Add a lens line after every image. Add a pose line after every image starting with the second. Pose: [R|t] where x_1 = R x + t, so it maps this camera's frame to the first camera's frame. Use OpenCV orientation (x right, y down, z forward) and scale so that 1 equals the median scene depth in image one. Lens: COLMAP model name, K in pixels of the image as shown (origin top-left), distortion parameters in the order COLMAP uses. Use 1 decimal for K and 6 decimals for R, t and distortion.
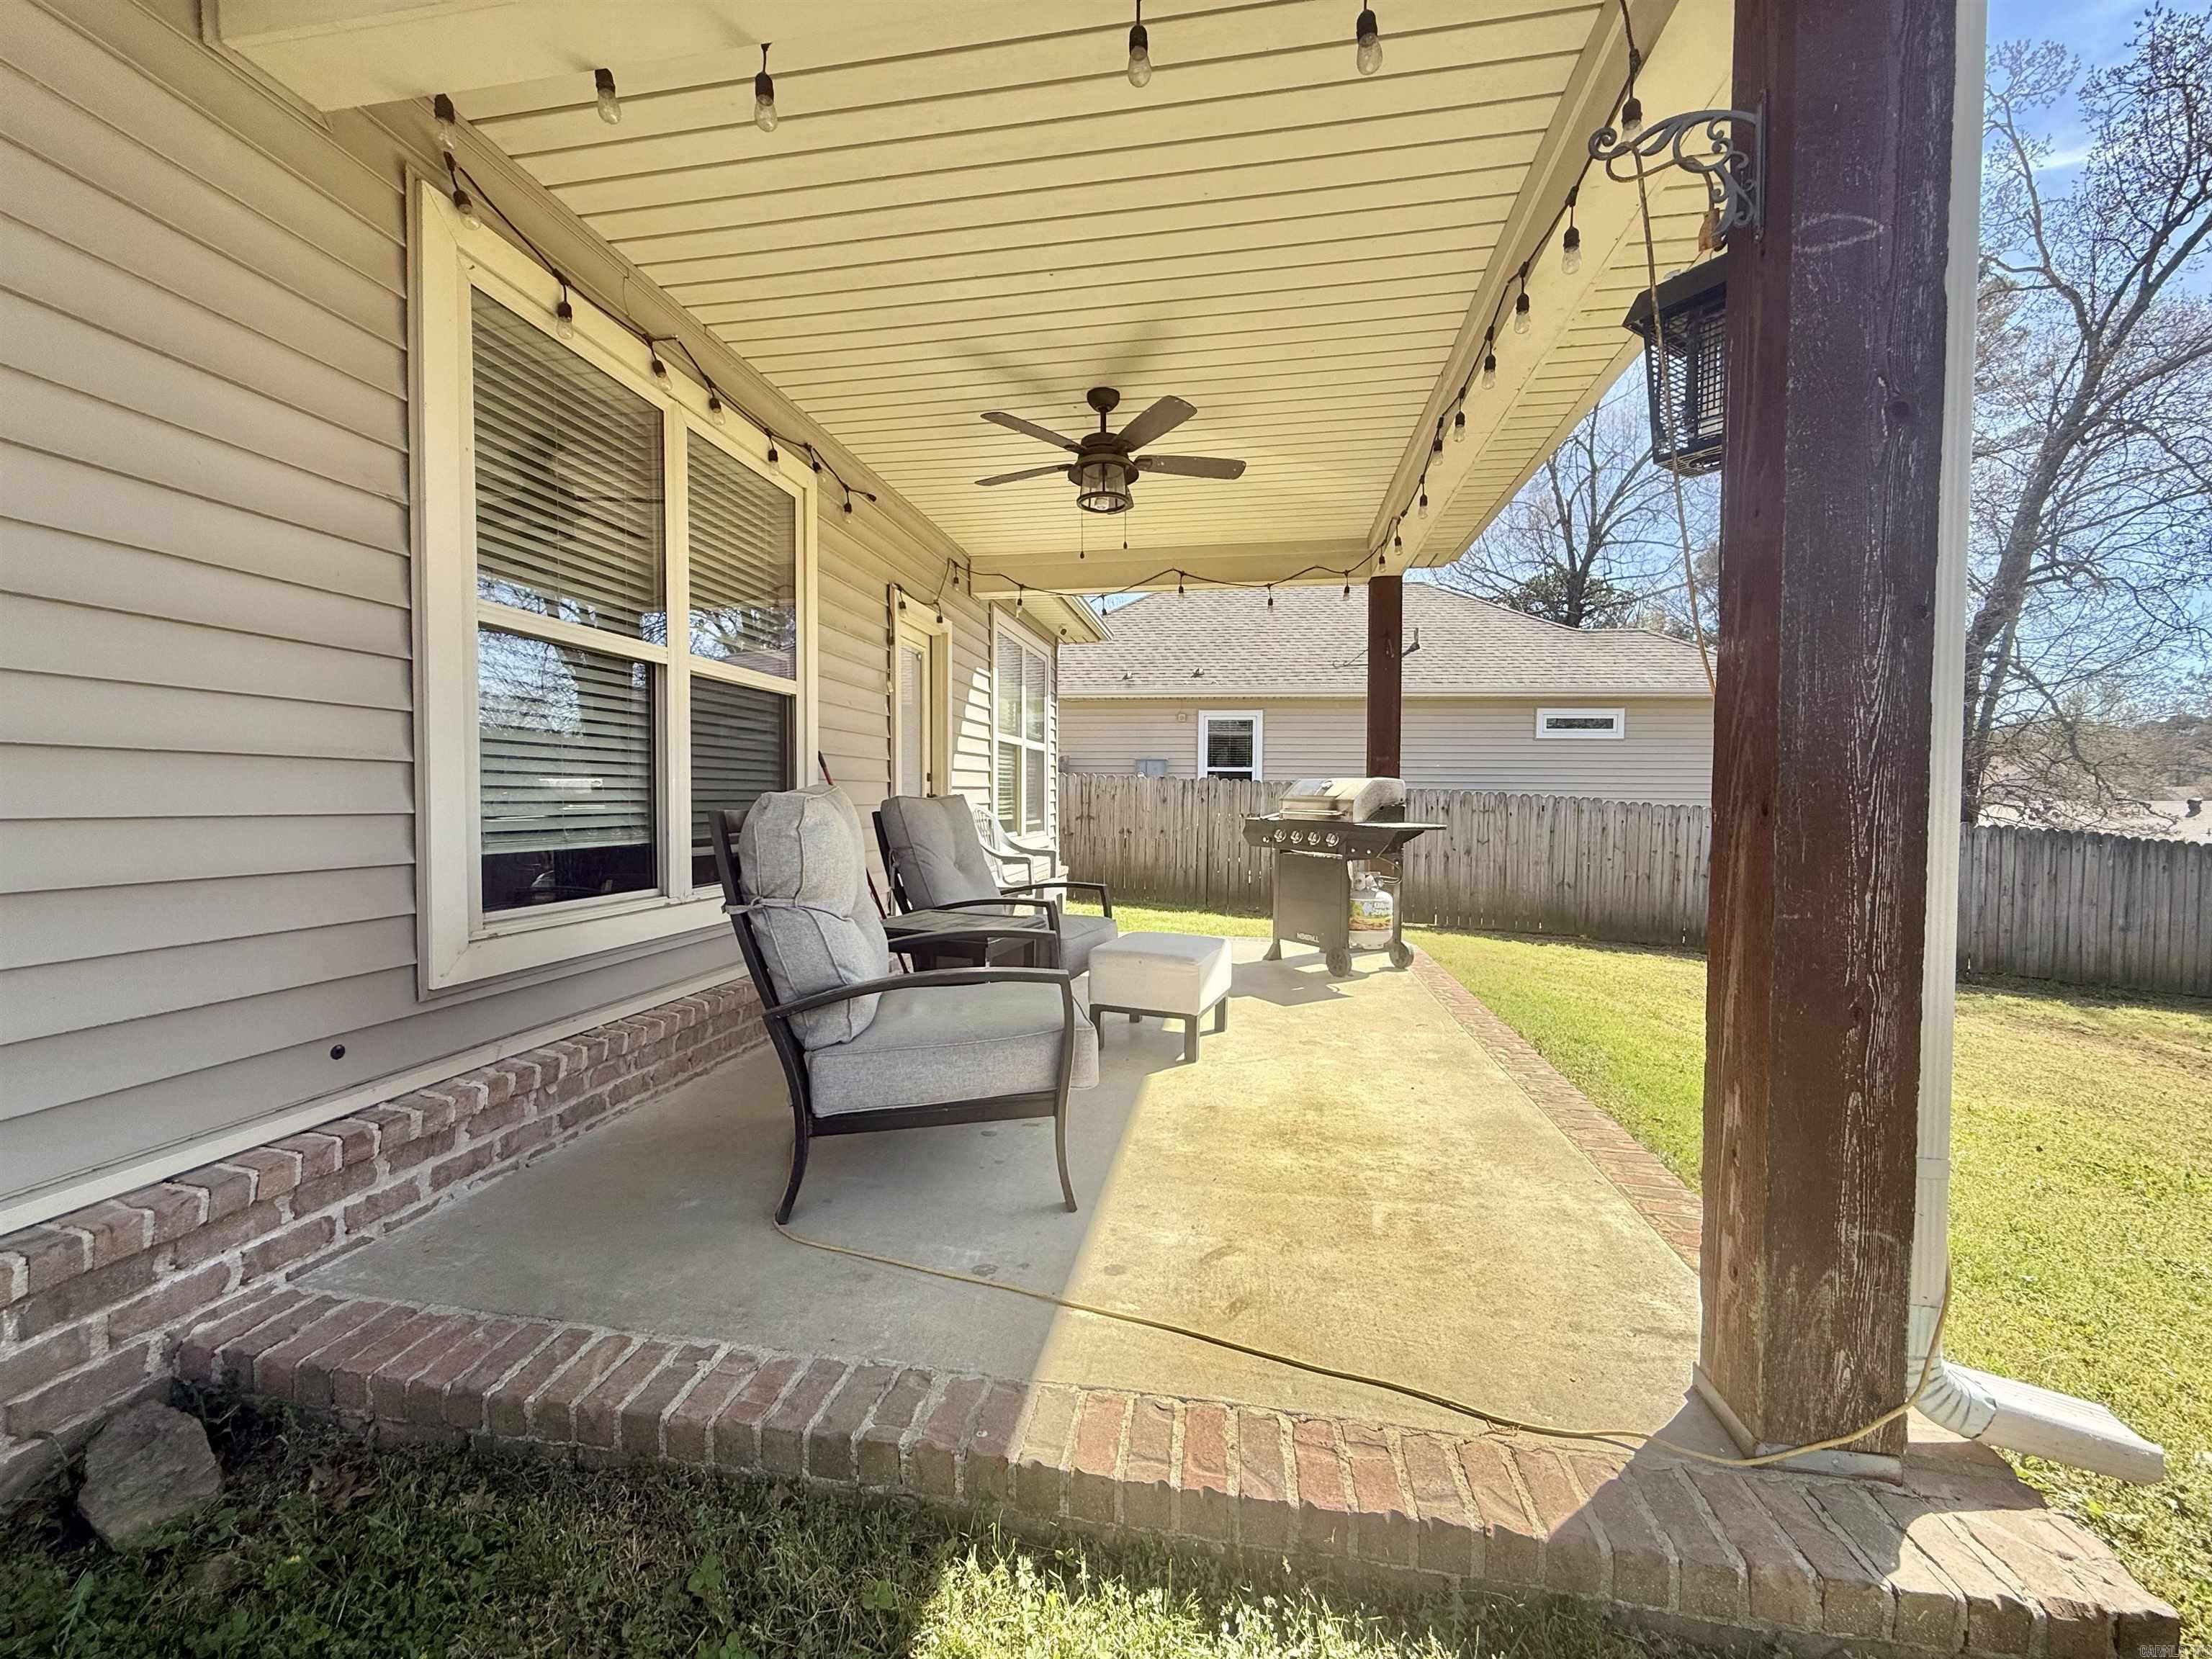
lens RADIAL K [[874.8, 0, 1101.8], [0, 874.8, 827.5], [0, 0, 1]] dist [0.000493, 0.000025]
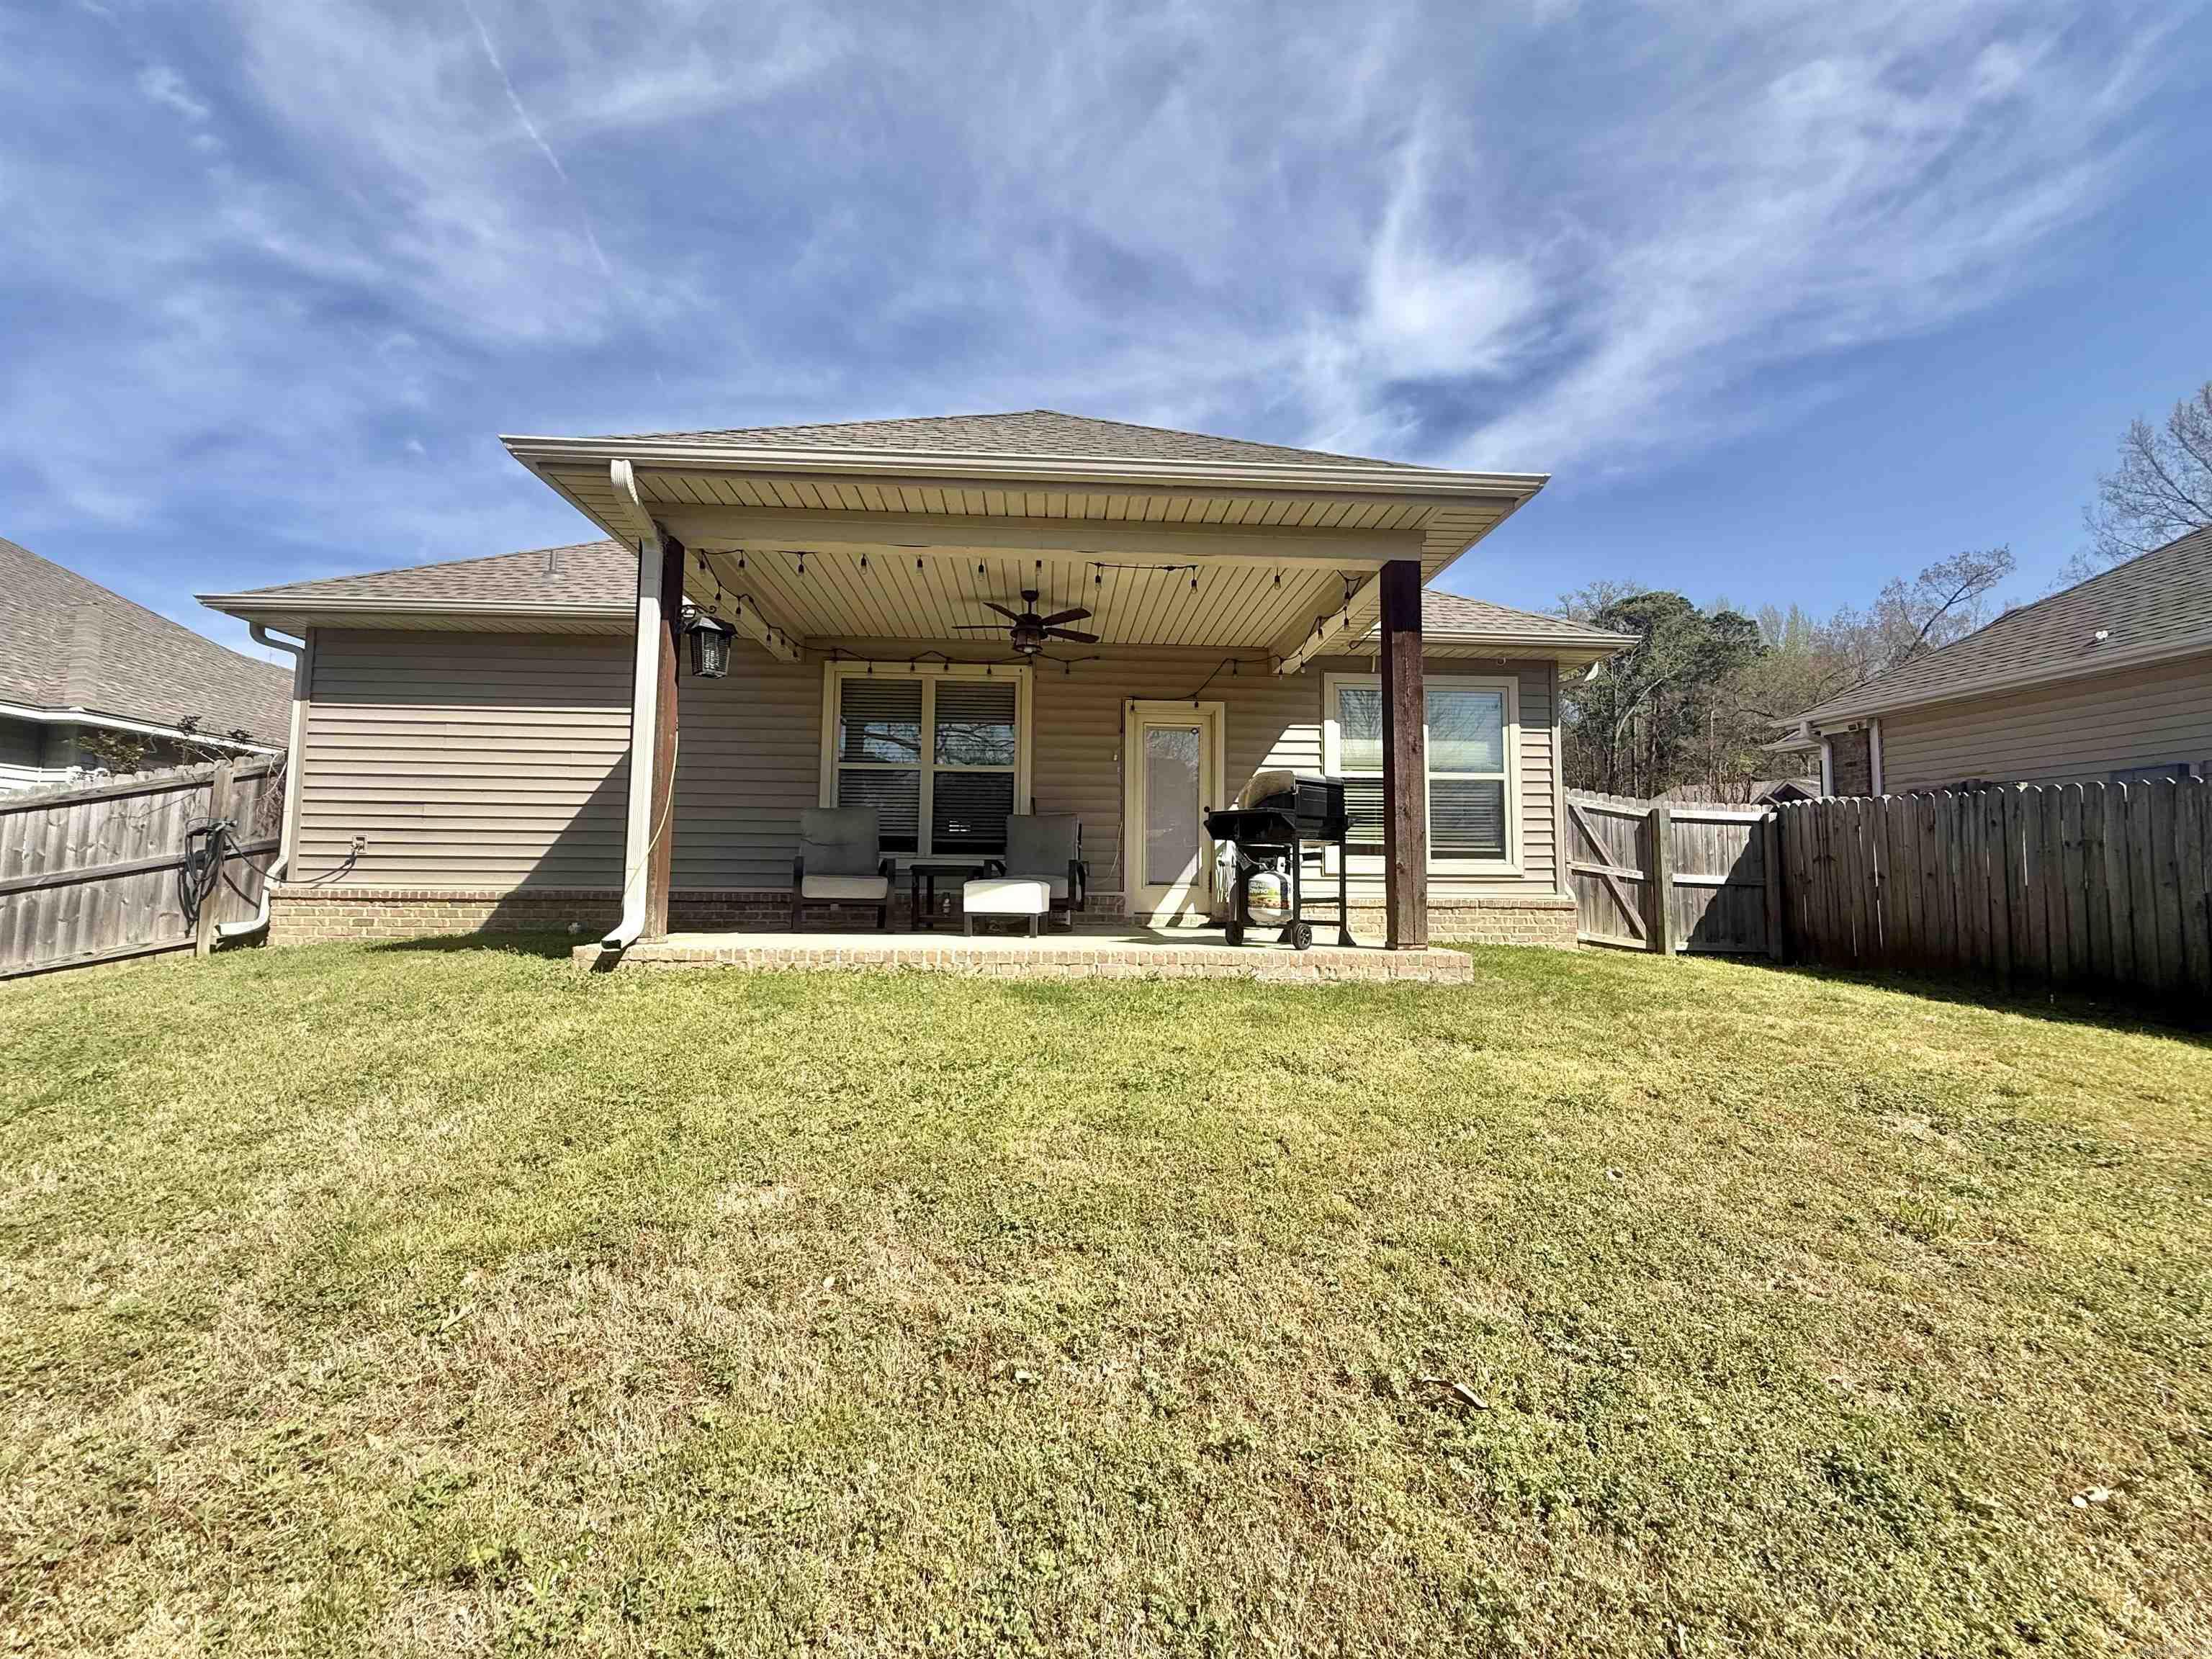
lens RADIAL K [[886.7, 0, 1100.7], [0, 886.7, 827.6], [0, 0, 1]] dist [0.000770, -0.000357]
pose [[0.246583, -0.068983, -0.966664, 0.562770], [-0.039898, 0.995895, -0.081246, 0.048259], [0.968300, 0.058602, 0.242818, 0.214767]]
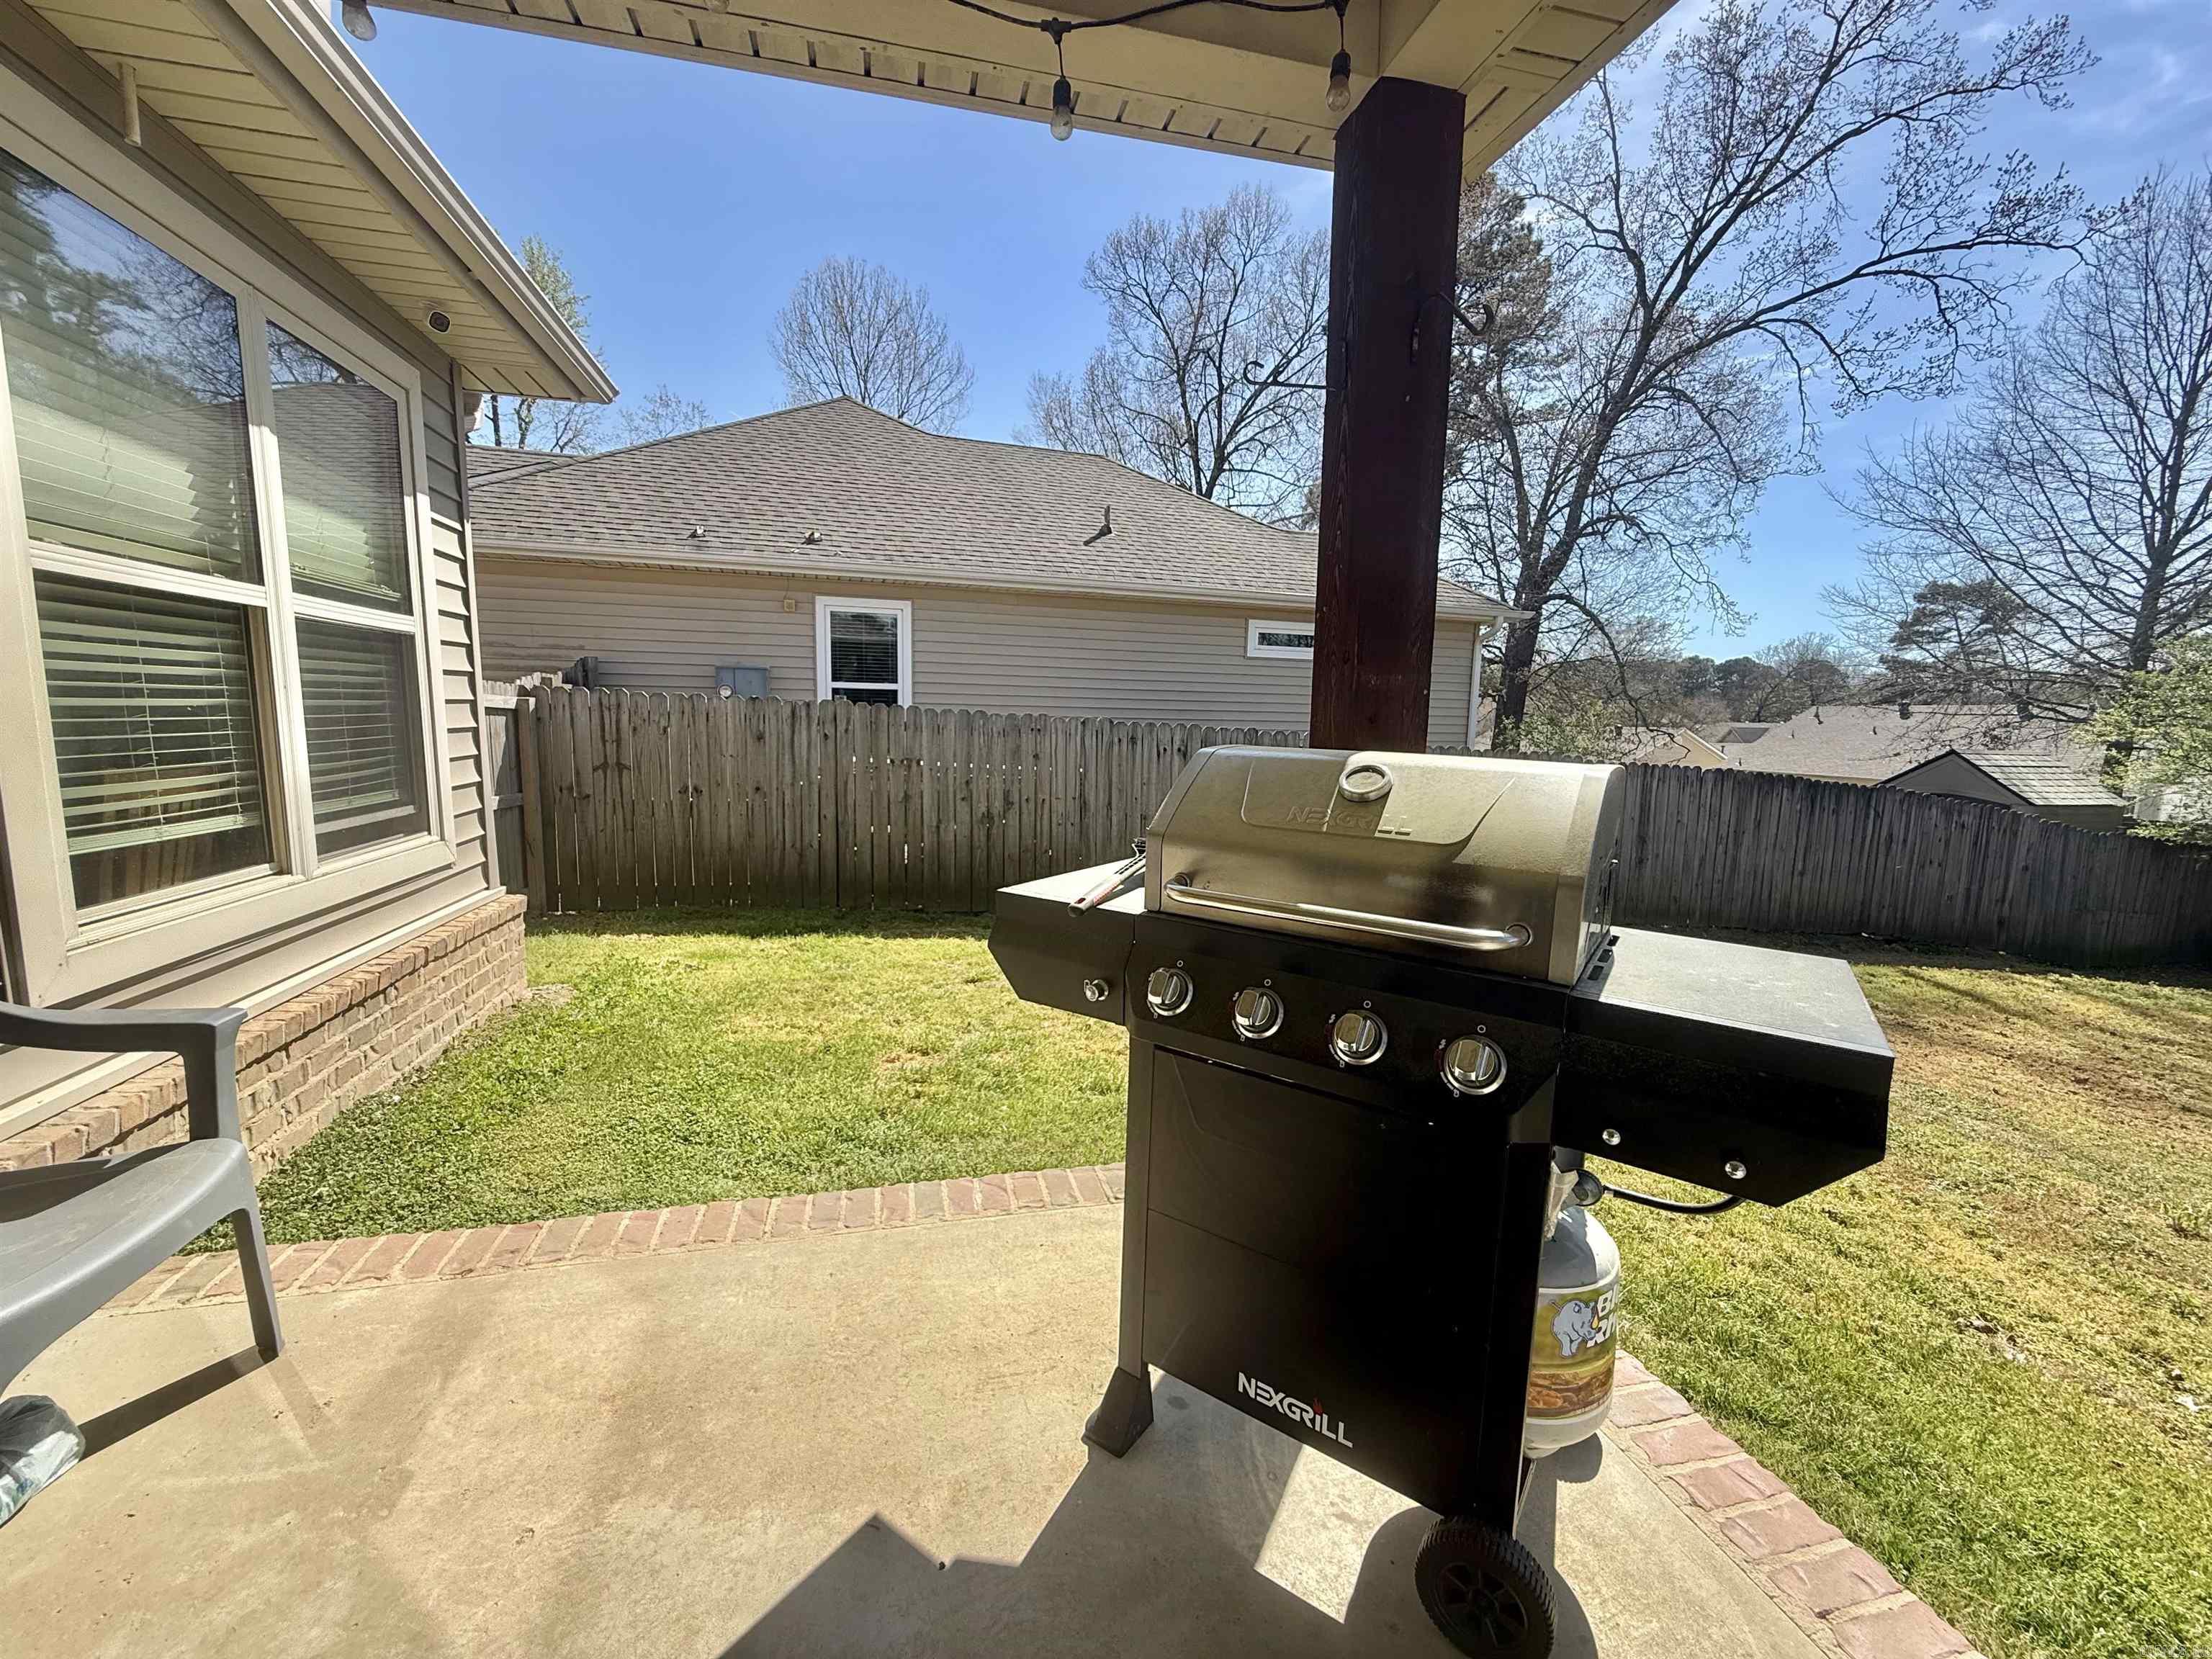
lens RADIAL K [[879.7, 0, 1094.9], [0, 879.7, 828.5], [0, 0, 1]] dist [-0.000843, -0.000316]
pose [[0.916948, -0.040043, 0.396992, 0.040145], [0.001609, 0.995315, 0.096675, -0.026057], [-0.399003, -0.088007, 0.912716, 0.350289]]
